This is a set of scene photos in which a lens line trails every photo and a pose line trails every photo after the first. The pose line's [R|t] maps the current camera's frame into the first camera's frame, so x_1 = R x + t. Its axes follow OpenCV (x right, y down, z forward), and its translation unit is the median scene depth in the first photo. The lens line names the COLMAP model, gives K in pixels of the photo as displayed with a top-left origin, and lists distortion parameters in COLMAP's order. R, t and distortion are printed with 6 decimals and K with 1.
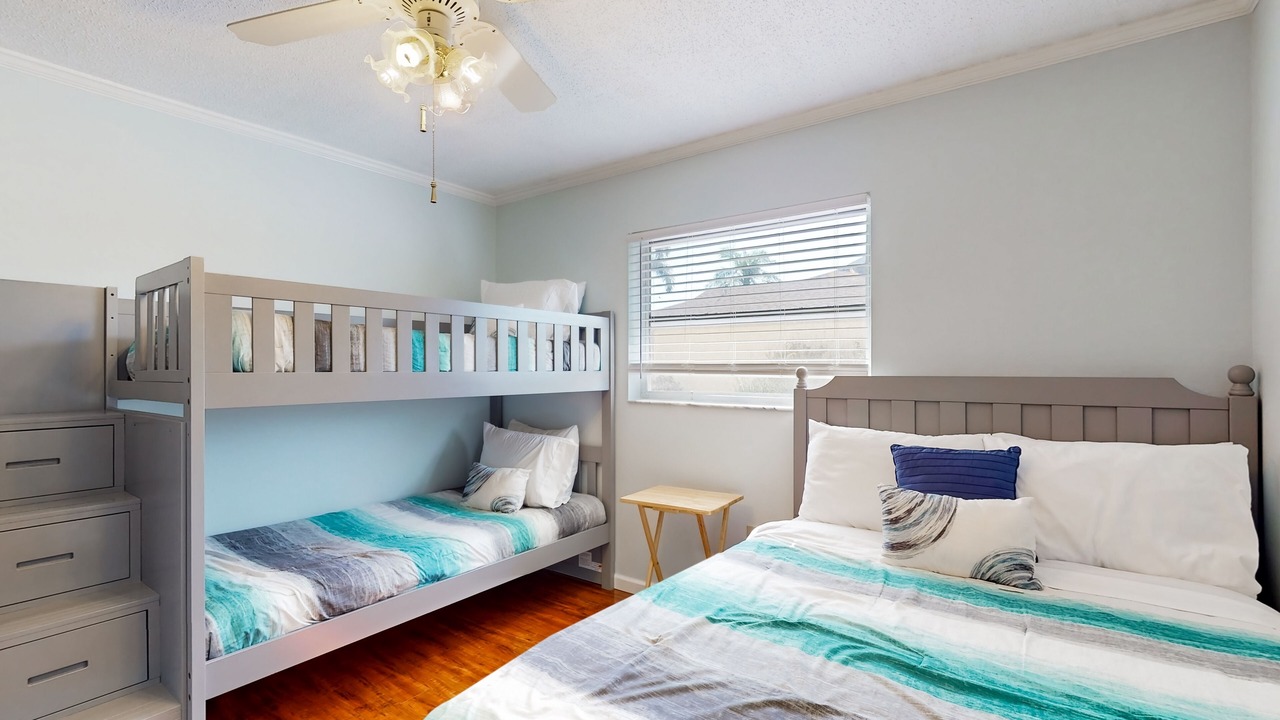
lens RADIAL K [[560.6, 0, 637.2], [0, 560.6, 365.0], [0, 0, 1]] dist [-0.000156, -0.000231]
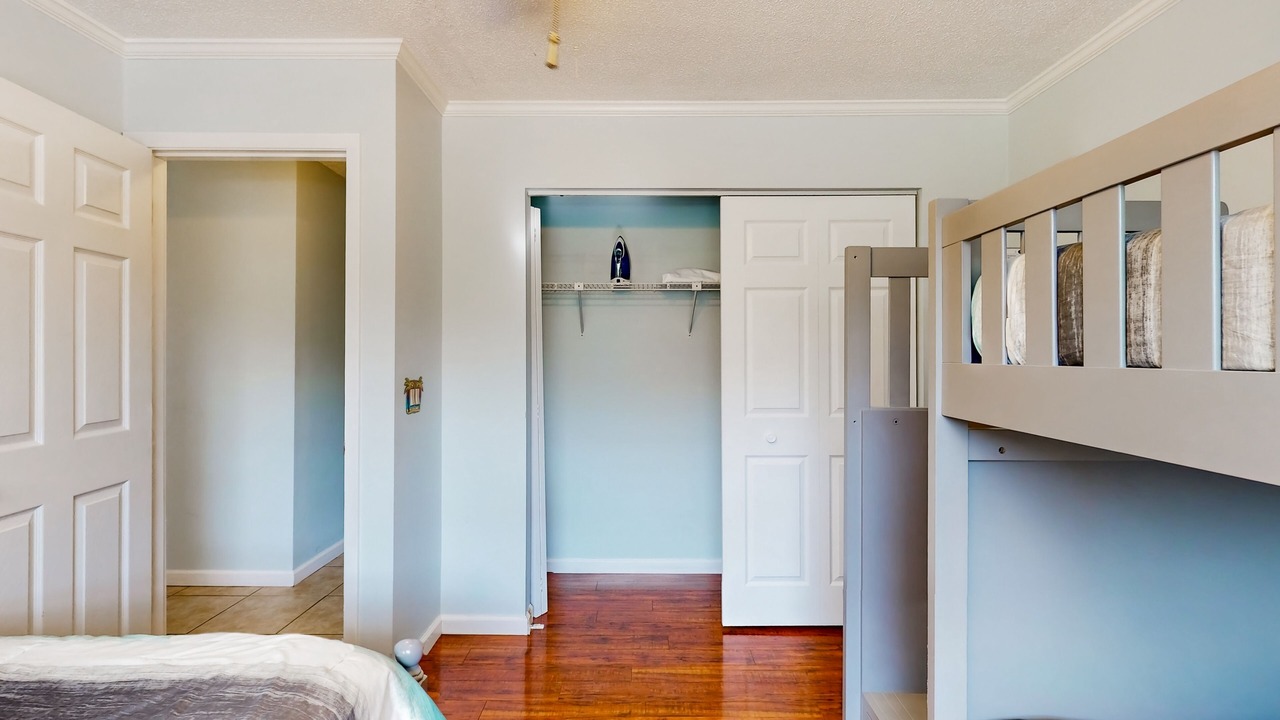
lens RADIAL K [[560.6, 0, 639.5], [0, 560.6, 361.1], [0, 0, 1]] dist [-0.000156, -0.000231]
pose [[-0.808358, -0.006216, -0.588658, -0.052349], [-0.003623, 0.999978, -0.005585, 0.011726], [0.588680, -0.002382, -0.808363, 1.140947]]
